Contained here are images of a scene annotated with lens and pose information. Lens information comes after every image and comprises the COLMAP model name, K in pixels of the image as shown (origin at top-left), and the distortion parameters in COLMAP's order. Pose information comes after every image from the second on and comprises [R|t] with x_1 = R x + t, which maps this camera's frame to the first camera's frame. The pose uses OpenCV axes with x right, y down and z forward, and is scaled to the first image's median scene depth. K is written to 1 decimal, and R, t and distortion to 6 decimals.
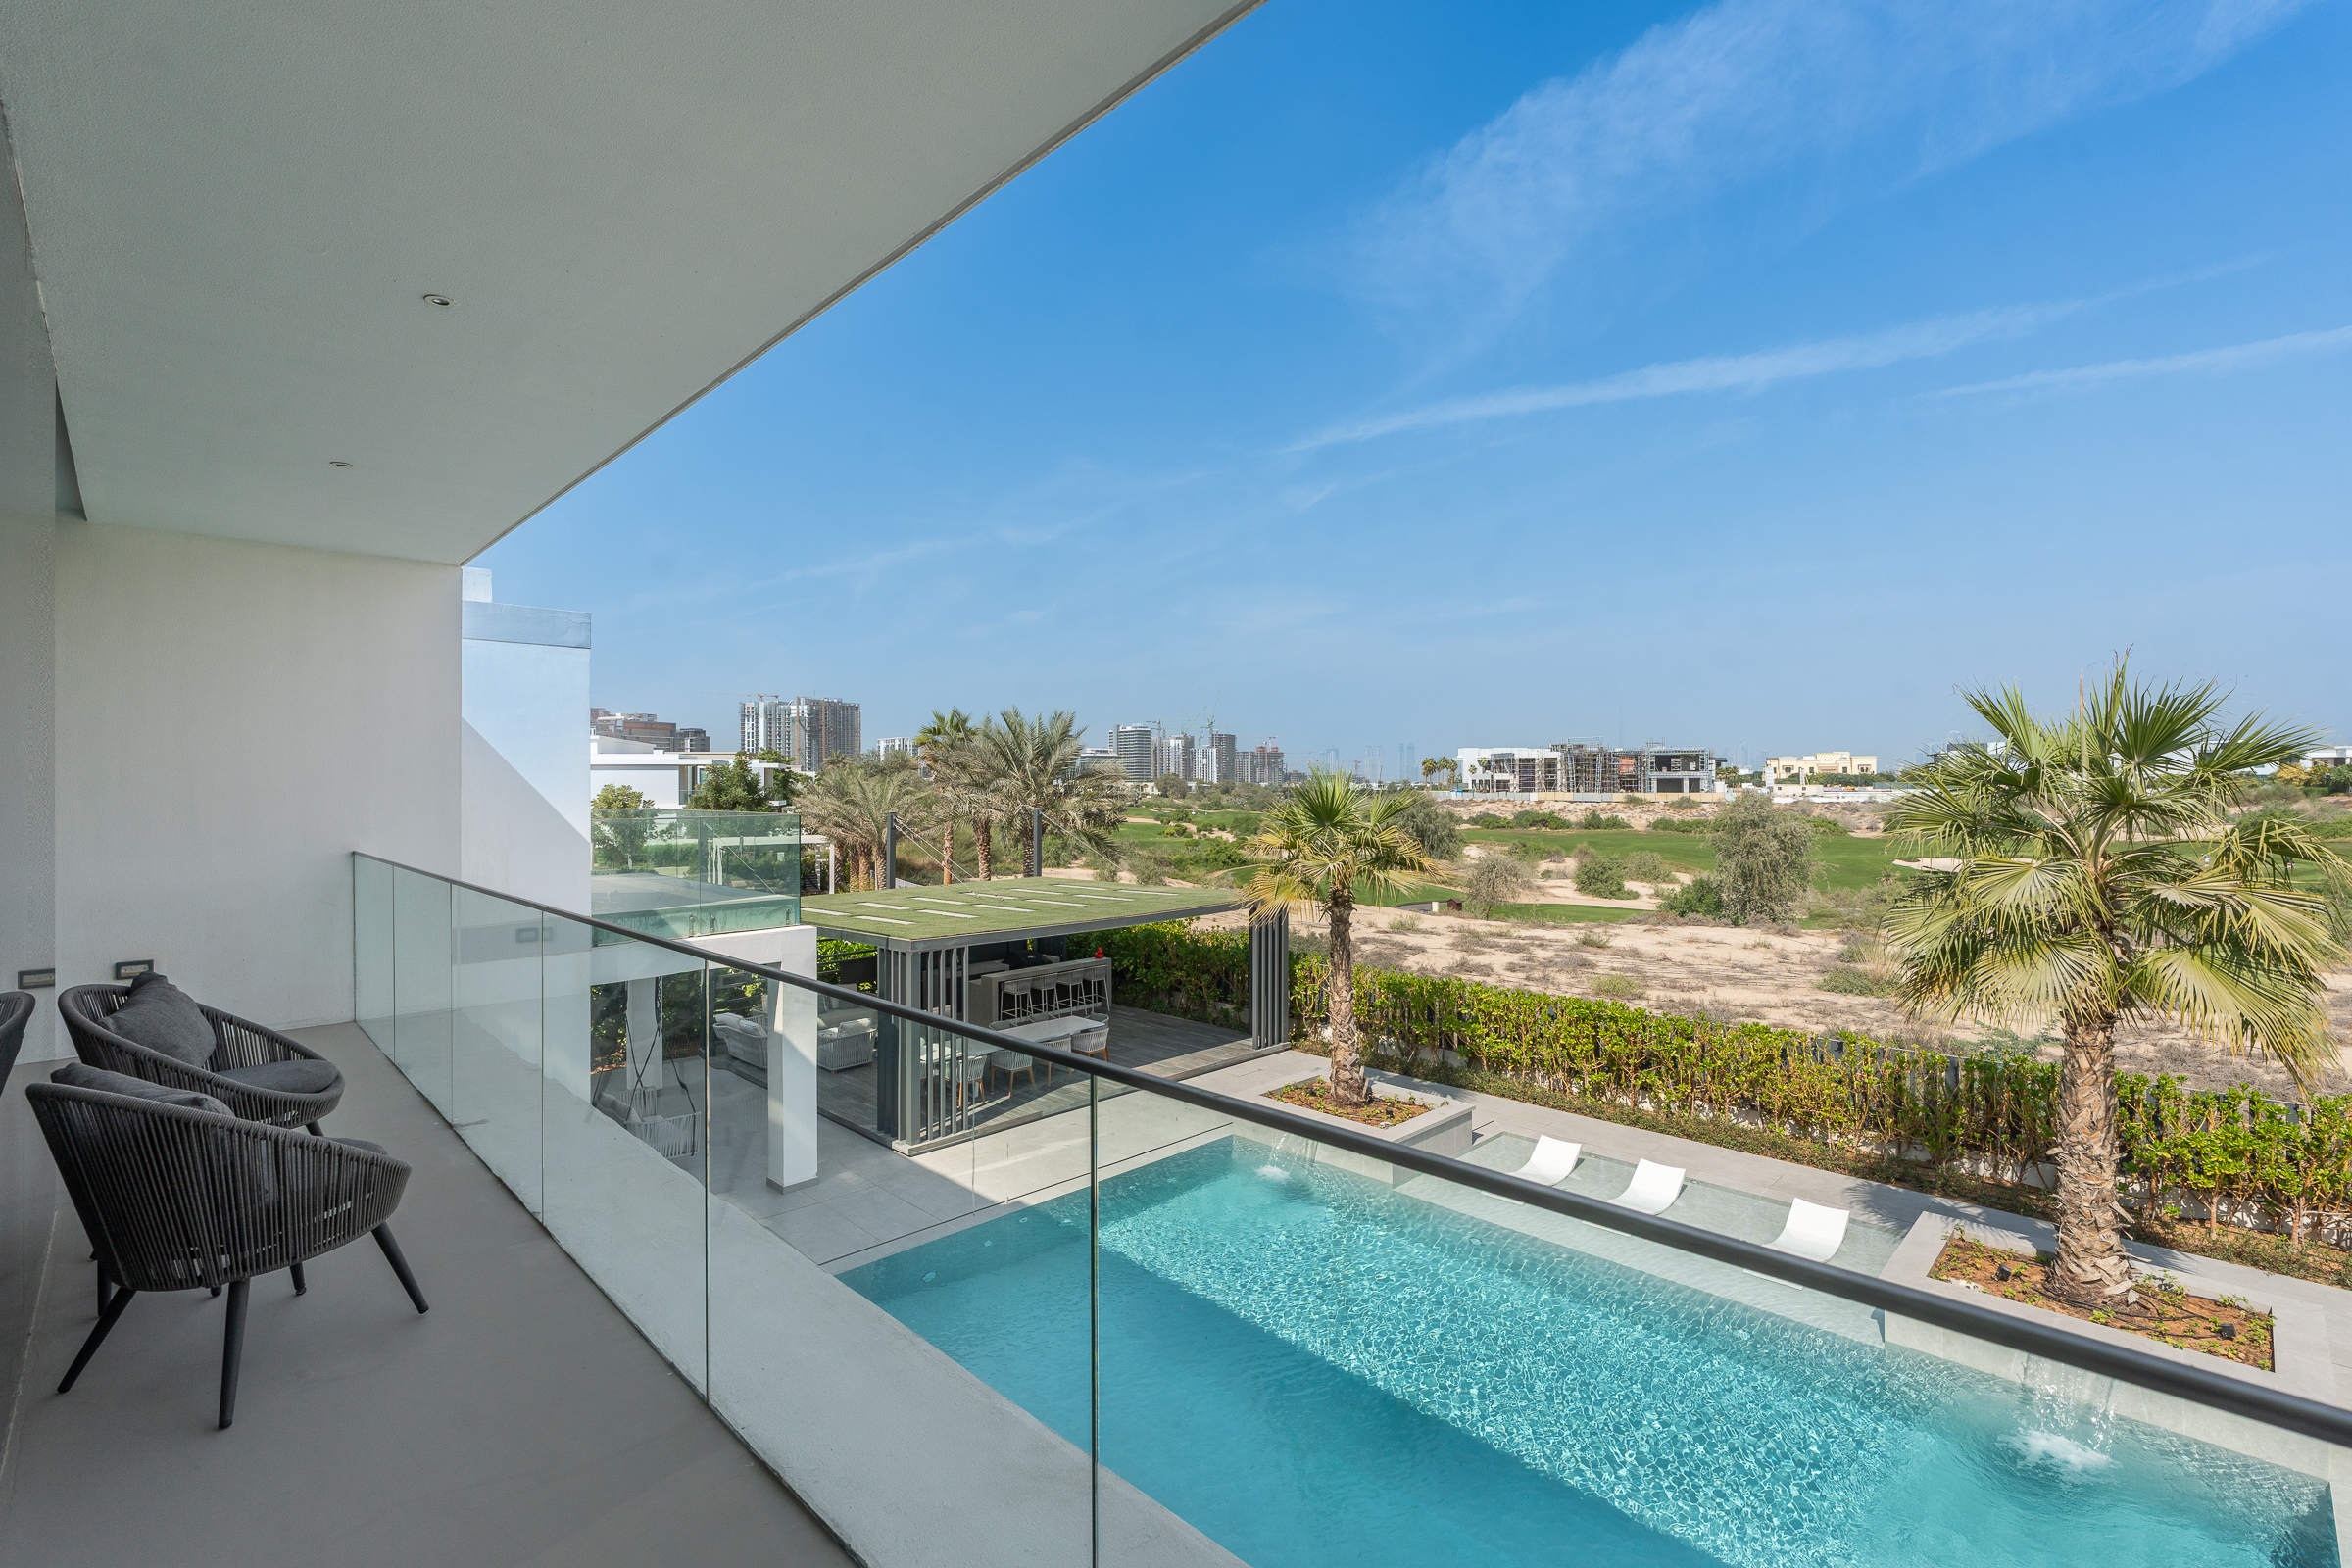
lens RADIAL K [[1078.6, 0, 1172.1], [0, 1078.6, 776.1], [0, 0, 1]] dist [0.000450, -0.001742]
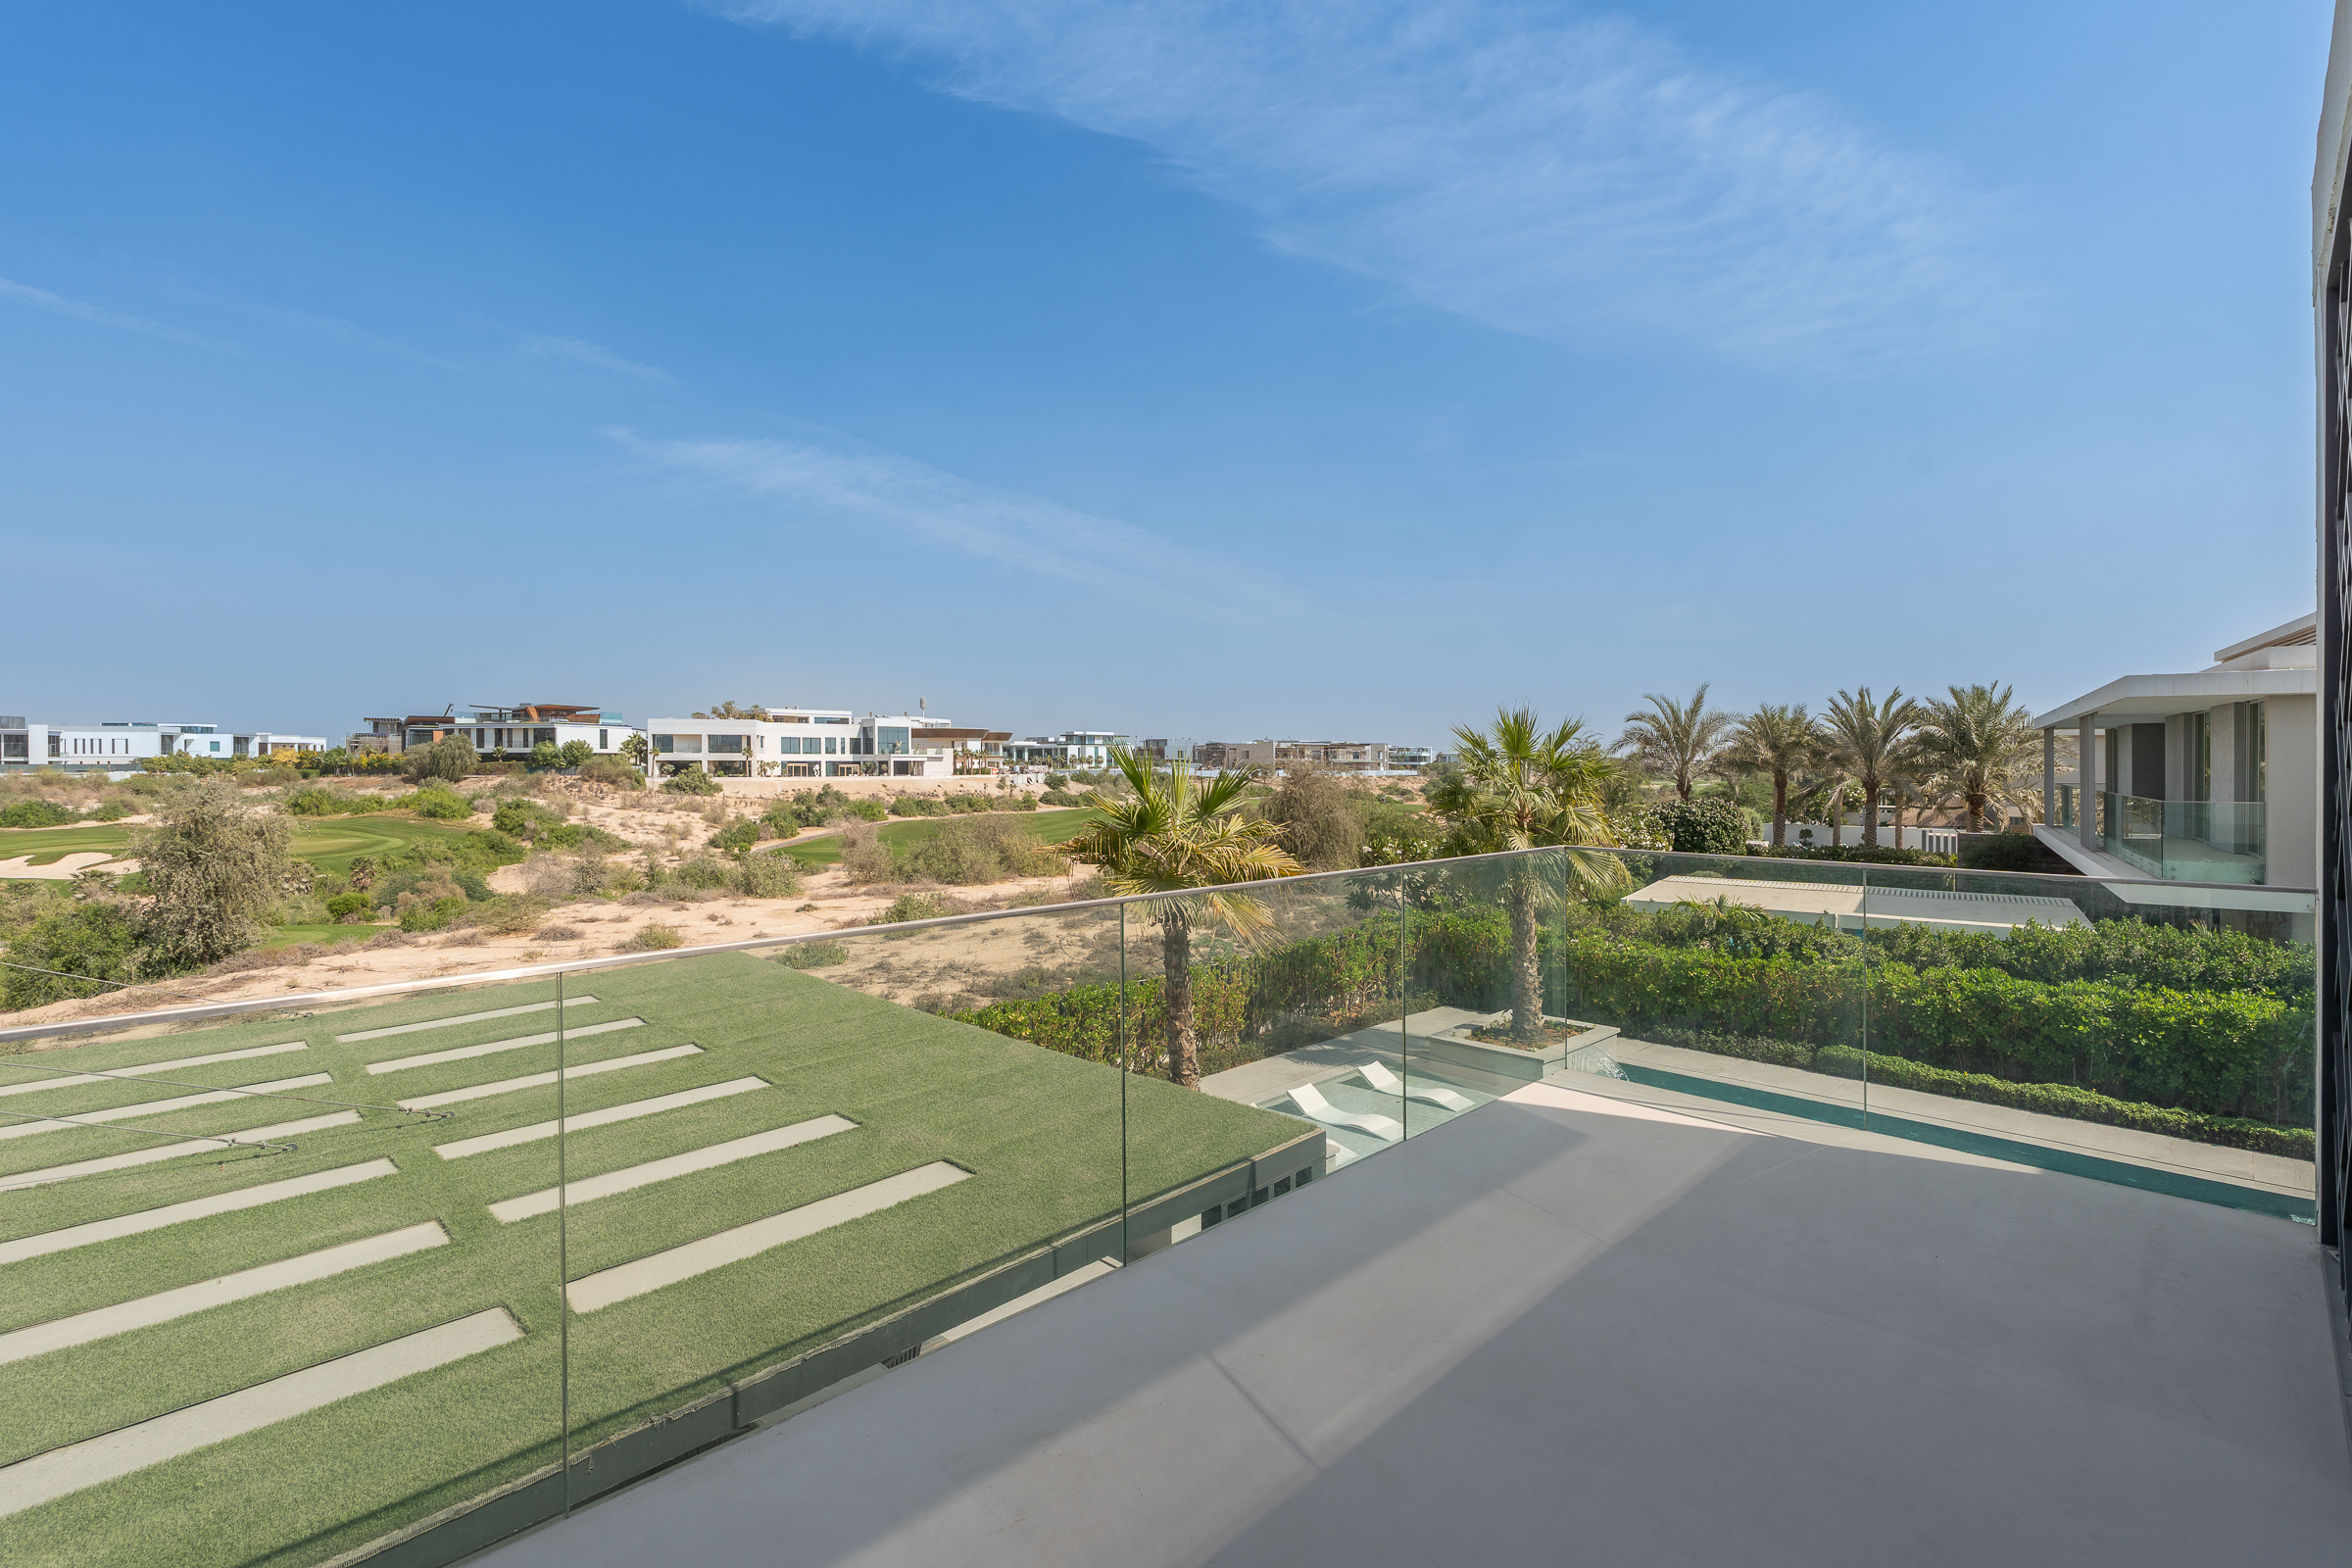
lens RADIAL K [[1078.6, 0, 1168.0], [0, 1078.6, 753.0], [0, 0, 1]] dist [0.000450, -0.001742]
pose [[0.020680, 0.011640, 0.999718, -0.129272], [-0.006434, 0.999913, -0.011509, 0.001414], [-0.999765, -0.006194, 0.020753, 0.189060]]
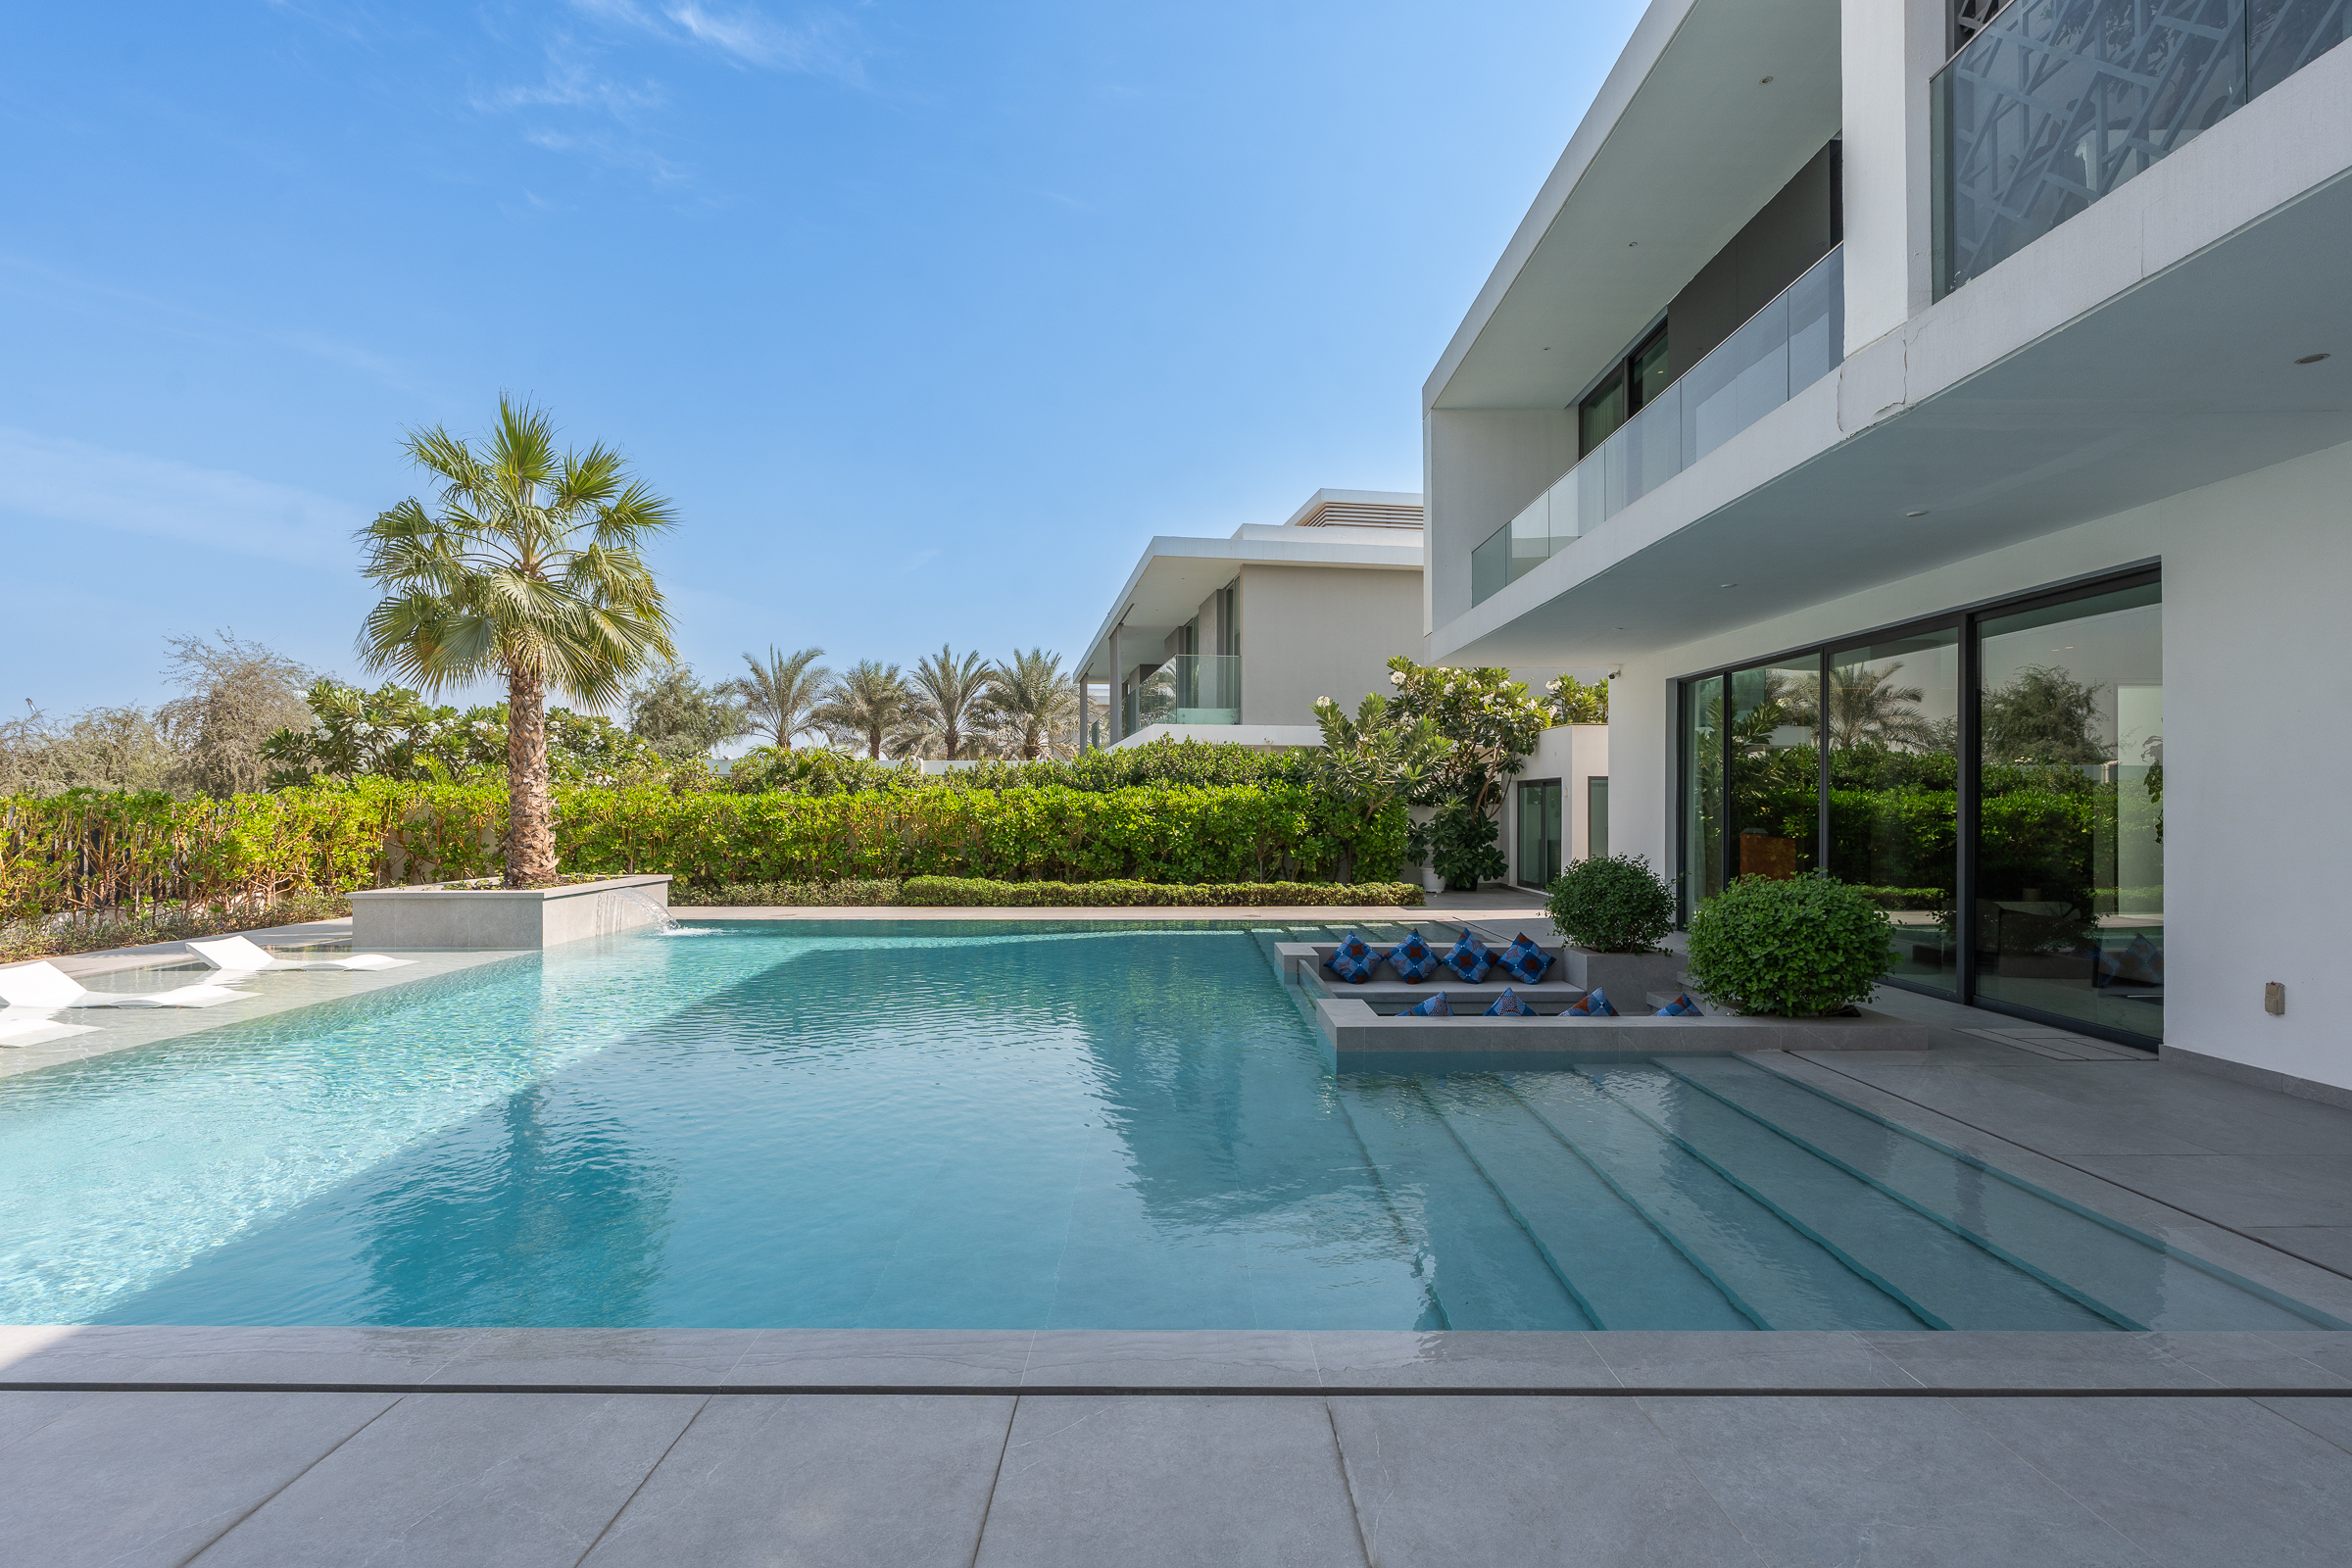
lens RADIAL K [[1078.6, 0, 1167.8], [0, 1078.6, 793.4], [0, 0, 1]] dist [0.000450, -0.001742]
pose [[-0.685493, 0.009112, 0.728022, -0.078836], [-0.002154, 0.999892, -0.014542, 0.045951], [-0.728076, -0.011537, -0.685399, 0.158536]]
